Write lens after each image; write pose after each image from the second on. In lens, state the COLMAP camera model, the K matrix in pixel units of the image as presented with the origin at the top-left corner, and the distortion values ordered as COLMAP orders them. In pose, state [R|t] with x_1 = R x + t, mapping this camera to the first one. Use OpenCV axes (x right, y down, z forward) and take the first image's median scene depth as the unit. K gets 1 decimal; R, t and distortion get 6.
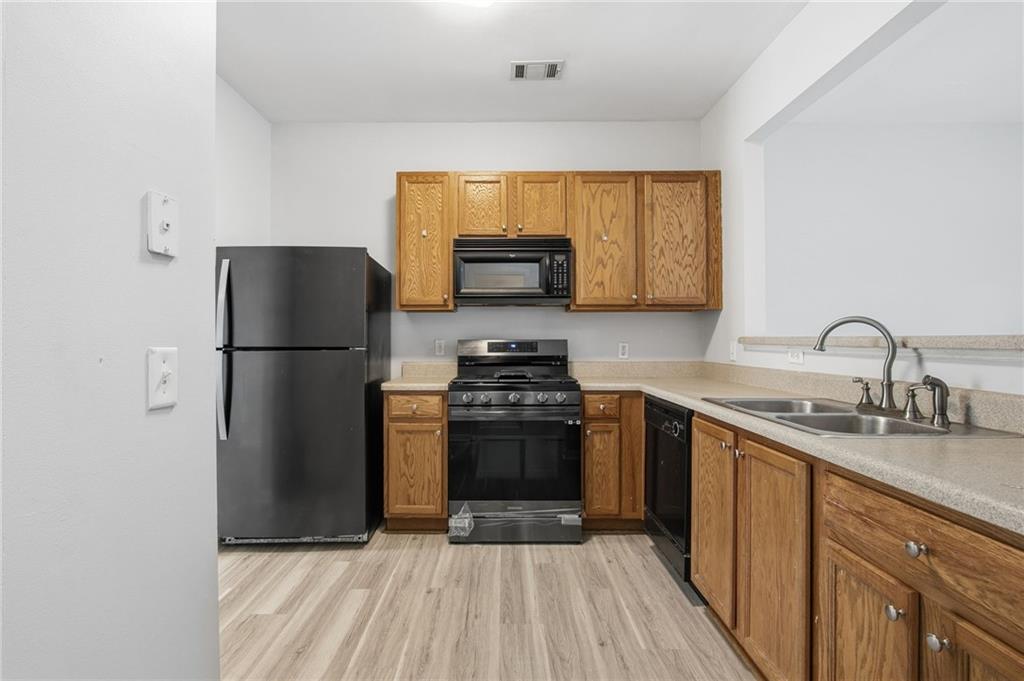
lens RADIAL K [[479.2, 0, 510.6], [0, 479.2, 340.8], [0, 0, 1]] dist [-0.015719, -0.000949]
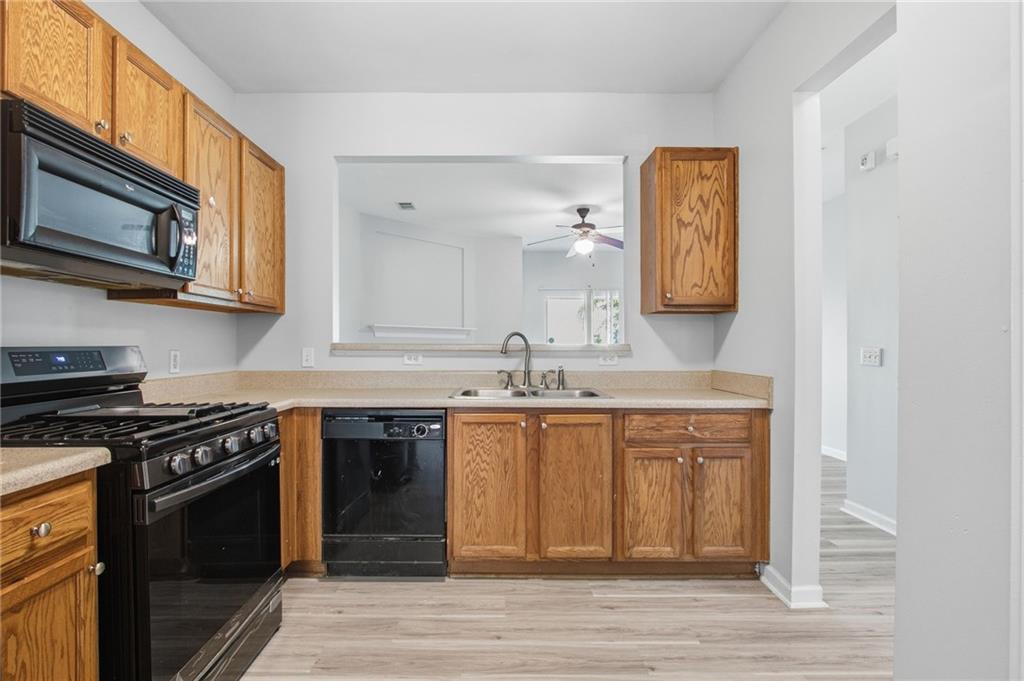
lens RADIAL K [[479.2, 0, 481.2], [0, 479.2, 344.0], [0, 0, 1]] dist [-0.015719, -0.000949]
pose [[0.027807, 0.002161, 0.999611, -0.562767], [0.000419, 0.999998, -0.002174, -0.004411], [-0.999613, 0.000479, 0.027806, 0.660693]]
